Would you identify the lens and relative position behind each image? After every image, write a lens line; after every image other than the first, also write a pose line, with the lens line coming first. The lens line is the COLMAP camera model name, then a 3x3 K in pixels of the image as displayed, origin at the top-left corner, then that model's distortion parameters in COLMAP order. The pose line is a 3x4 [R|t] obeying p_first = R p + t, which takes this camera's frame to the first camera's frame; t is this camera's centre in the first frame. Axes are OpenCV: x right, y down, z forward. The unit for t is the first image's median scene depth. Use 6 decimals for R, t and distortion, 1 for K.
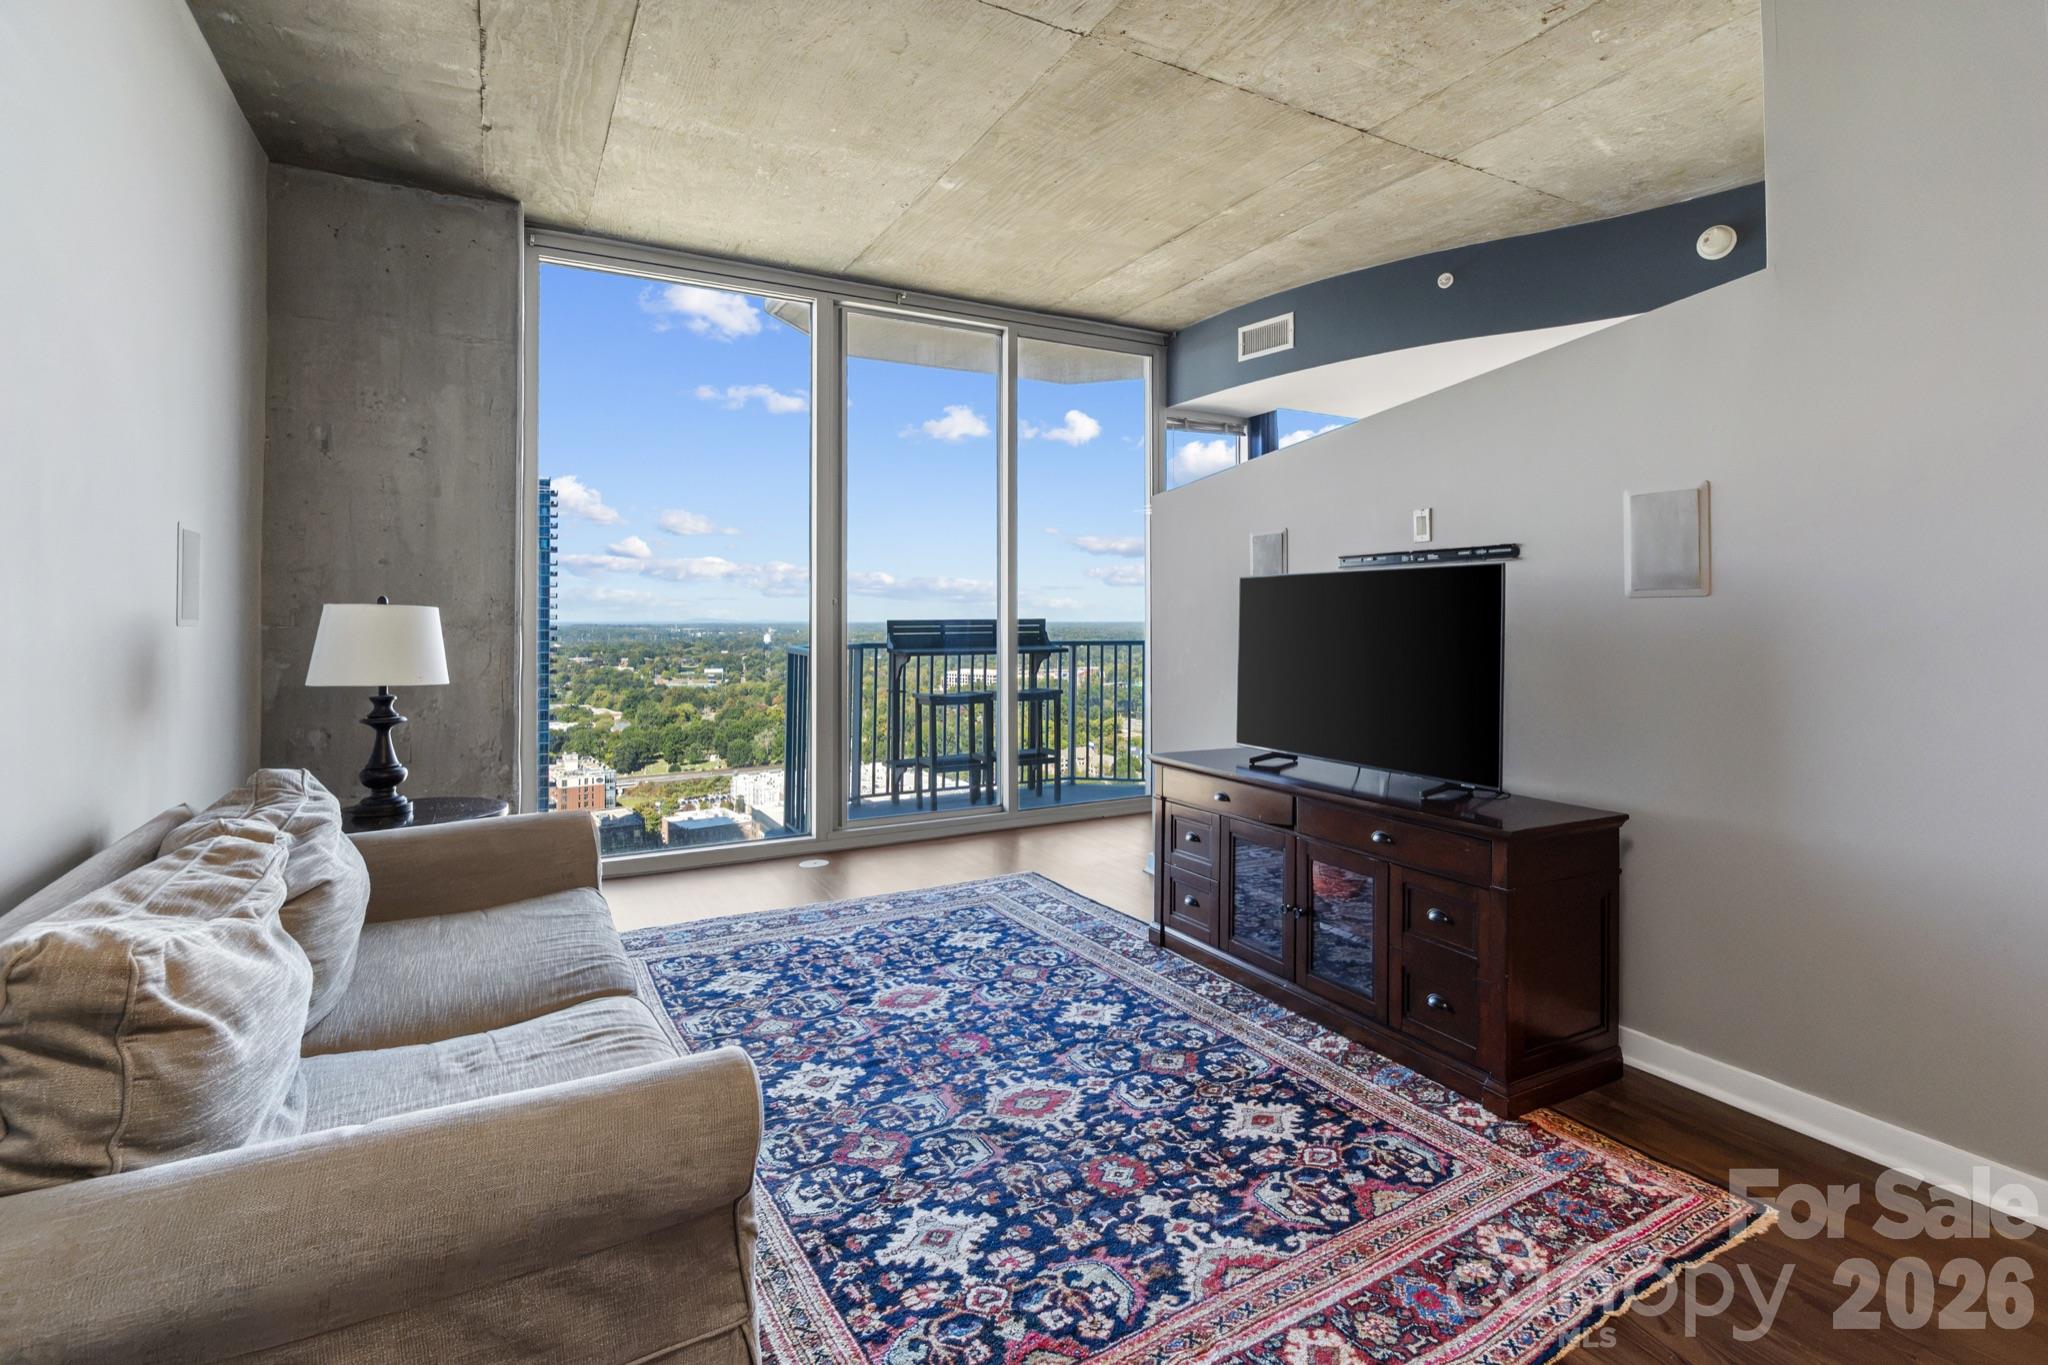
lens RADIAL K [[973.8, 0, 1042.9], [0, 973.8, 596.8], [0, 0, 1]] dist [-0.007022, 0.000024]
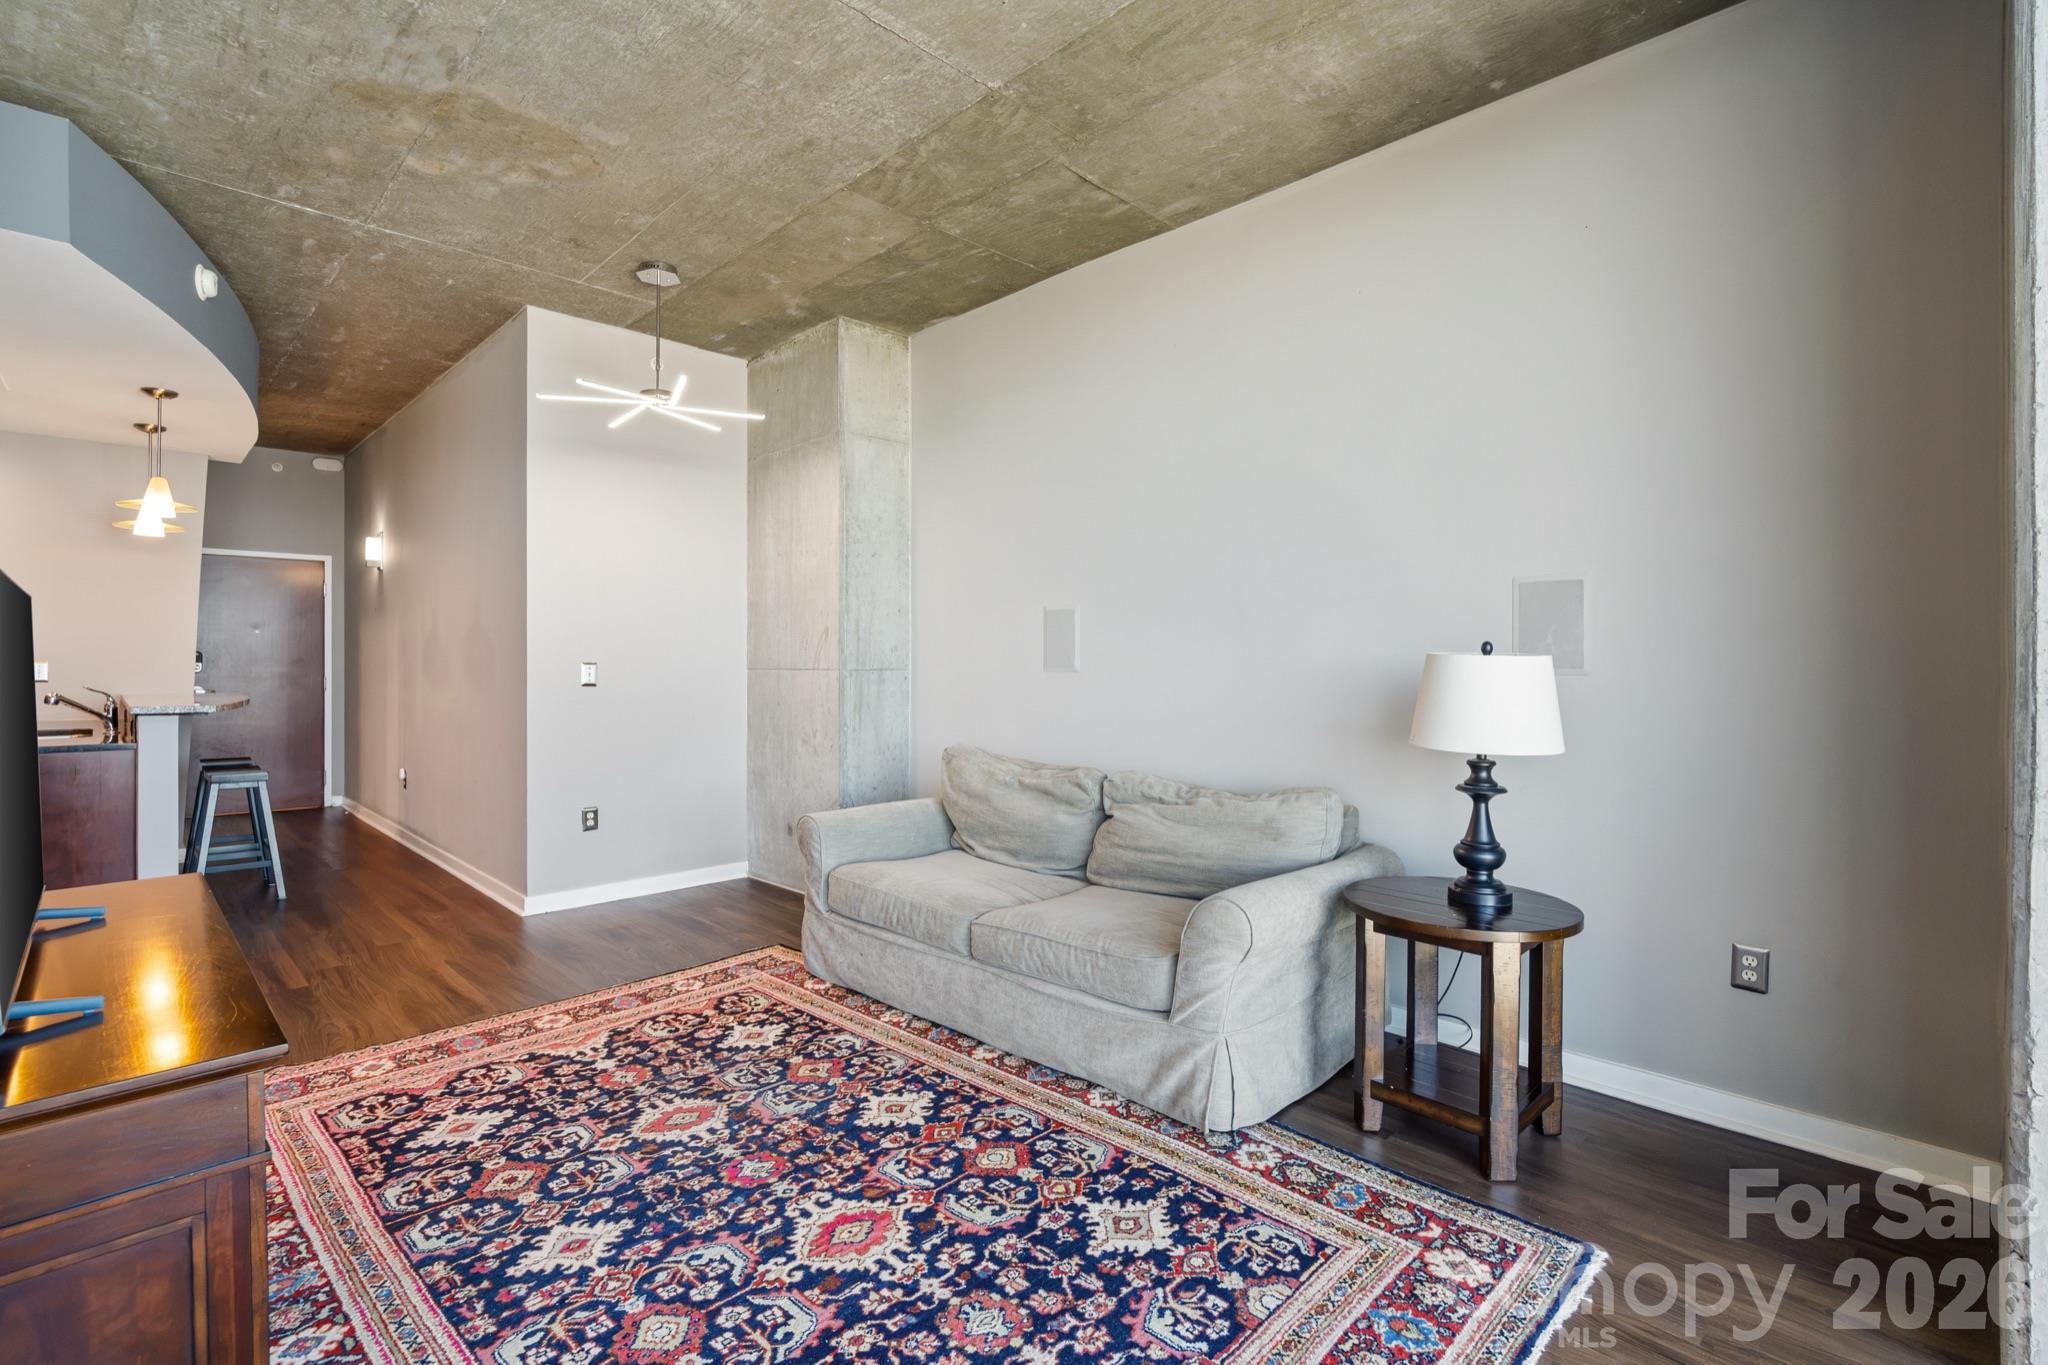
lens RADIAL K [[943.6, 0, 1018.6], [0, 943.6, 669.7], [0, 0, 1]] dist [-0.003128, 0.000598]
pose [[-0.966063, 0.001056, -0.258303, -0.094811], [0.004783, 0.999893, -0.013800, 0.037473], [0.258261, -0.014568, -0.965965, 1.975661]]
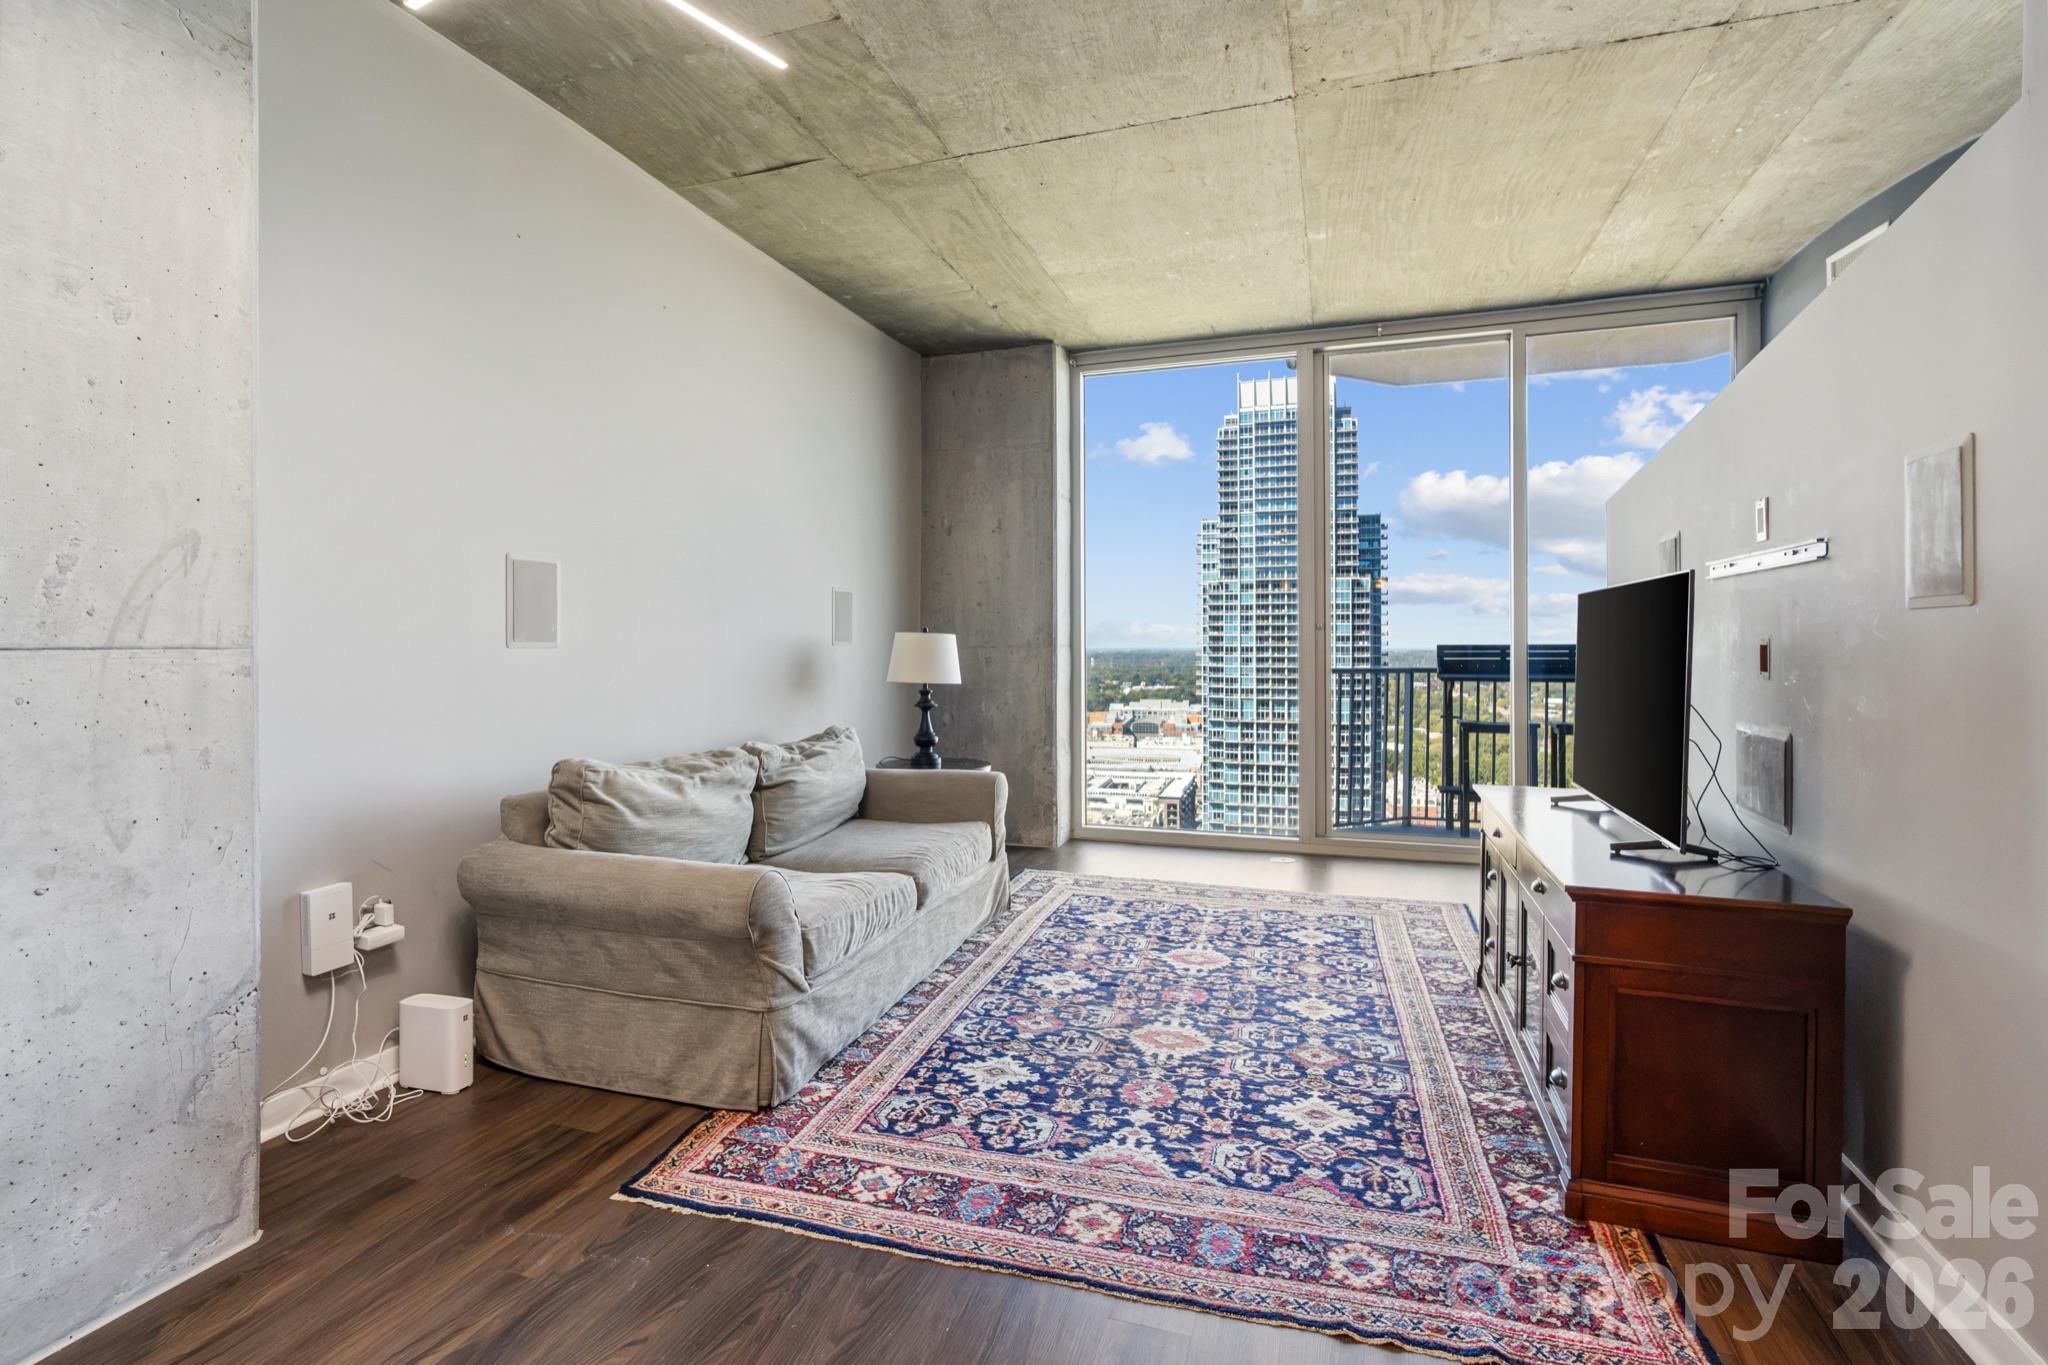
lens RADIAL K [[964.0, 0, 1021.8], [0, 964.0, 637.8], [0, 0, 1]] dist [-0.005939, -0.000386]
pose [[0.670985, -0.003888, -0.741461, 0.710389], [0.015184, 0.999849, 0.008497, 0.006220], [0.741316, -0.016960, 0.670942, 0.062740]]
